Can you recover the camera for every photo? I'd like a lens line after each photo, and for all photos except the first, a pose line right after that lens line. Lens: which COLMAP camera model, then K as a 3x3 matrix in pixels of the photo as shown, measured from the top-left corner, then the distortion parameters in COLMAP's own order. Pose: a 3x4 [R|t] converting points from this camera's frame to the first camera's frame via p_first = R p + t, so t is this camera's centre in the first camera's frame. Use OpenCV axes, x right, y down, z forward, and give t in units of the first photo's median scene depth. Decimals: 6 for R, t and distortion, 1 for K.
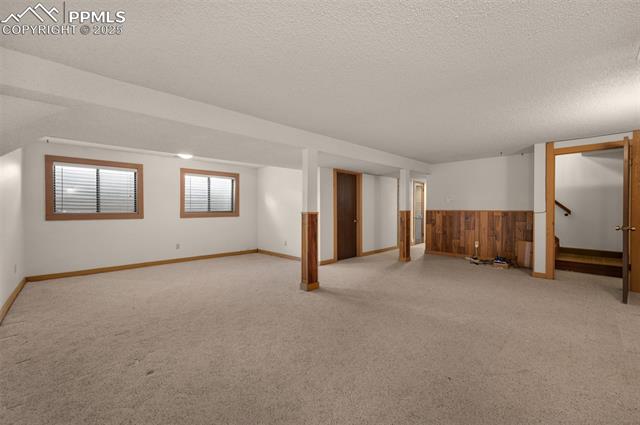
lens RADIAL K [[258.2, 0, 322.3], [0, 258.2, 212.0], [0, 0, 1]] dist [-0.014533, 0.003186]
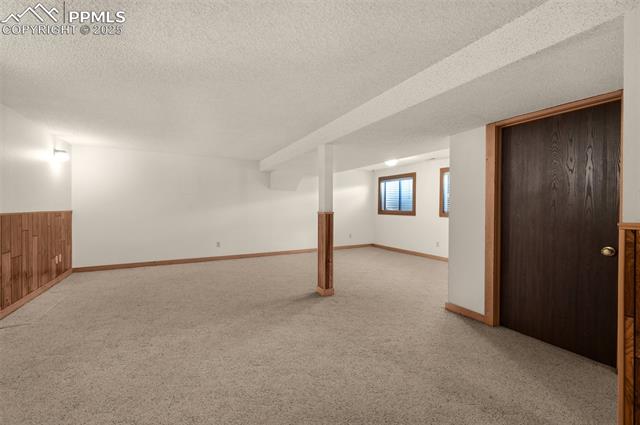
lens RADIAL K [[258.2, 0, 322.4], [0, 258.2, 208.6], [0, 0, 1]] dist [-0.014533, 0.003186]
pose [[-0.267981, 0.004977, -0.963411, 0.711899], [-0.013490, 0.999869, 0.008917, -0.017368], [0.963330, 0.015386, -0.267879, 1.026289]]
